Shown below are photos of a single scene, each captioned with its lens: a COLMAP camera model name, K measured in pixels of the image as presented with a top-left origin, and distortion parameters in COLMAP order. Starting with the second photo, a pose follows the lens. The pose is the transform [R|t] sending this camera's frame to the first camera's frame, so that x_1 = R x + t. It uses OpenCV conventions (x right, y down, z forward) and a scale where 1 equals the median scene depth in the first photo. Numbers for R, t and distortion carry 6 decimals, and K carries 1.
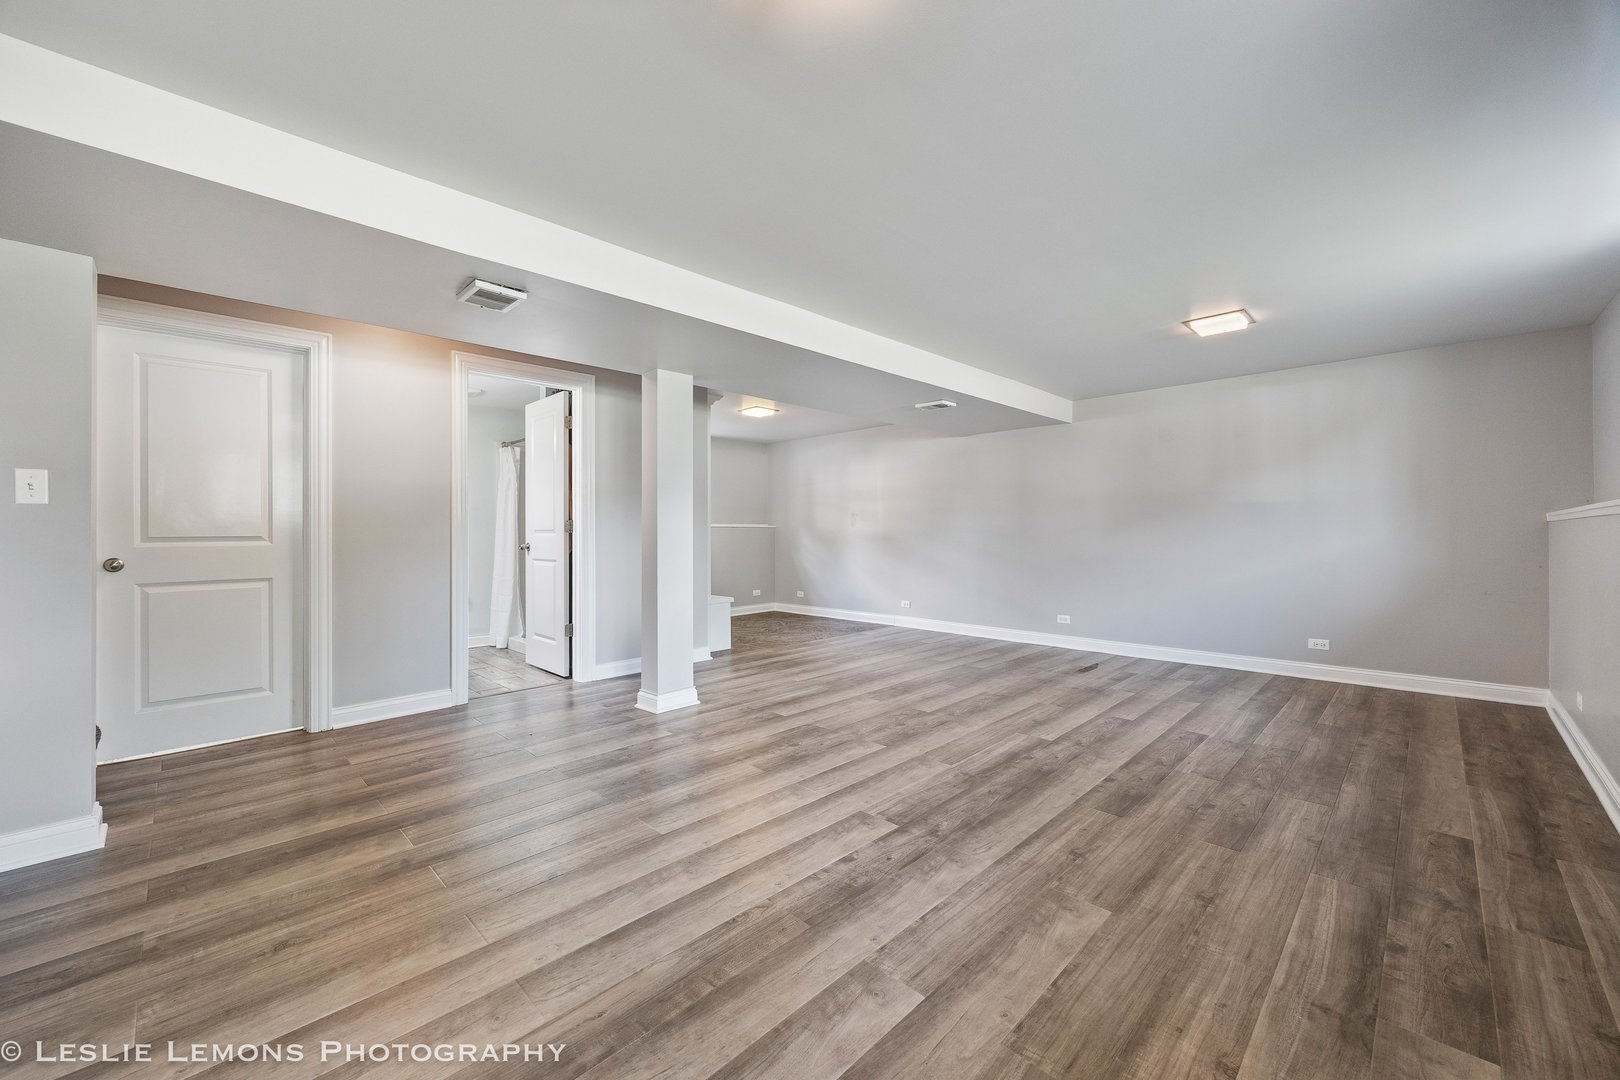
lens RADIAL K [[633.0, 0, 802.8], [0, 633.0, 539.9], [0, 0, 1]] dist [-0.001424, 0.000384]
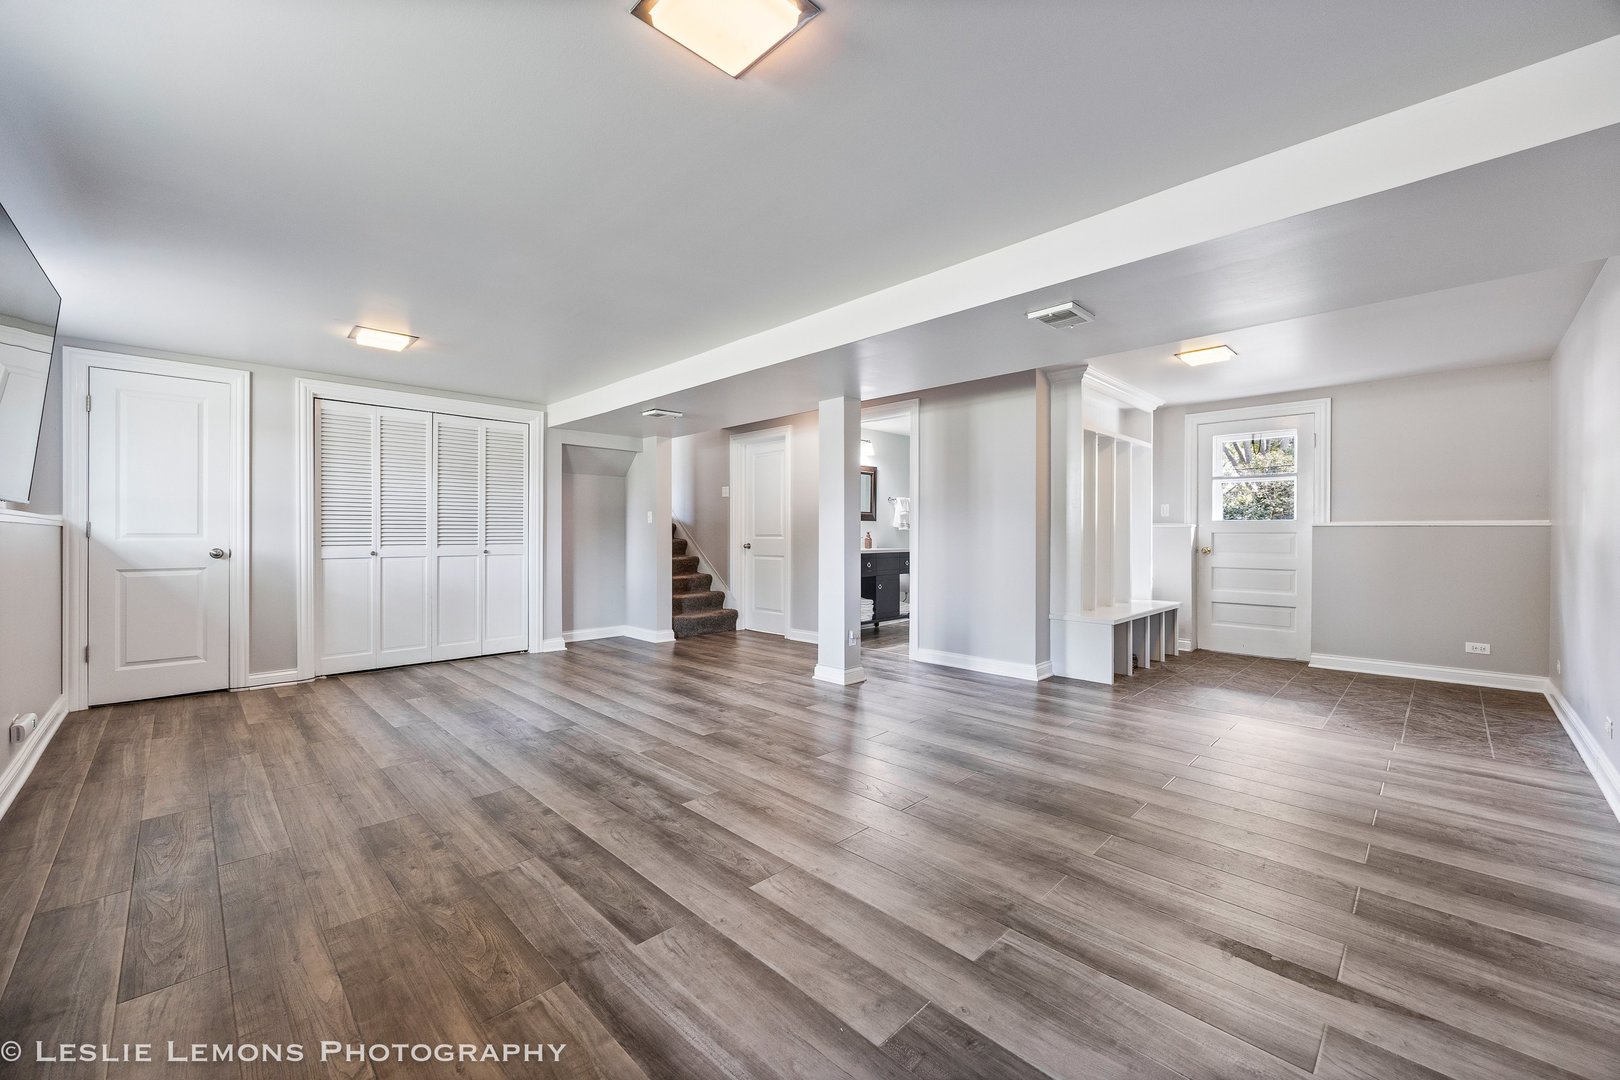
lens RADIAL K [[612.7, 0, 816.6], [0, 612.7, 540.4], [0, 0, 1]] dist [0.005595, -0.000164]
pose [[0.016268, 0.017299, -0.999718, 1.241861], [-0.011755, 0.999785, 0.017109, -0.024713], [0.999799, 0.011474, 0.016468, 1.247048]]
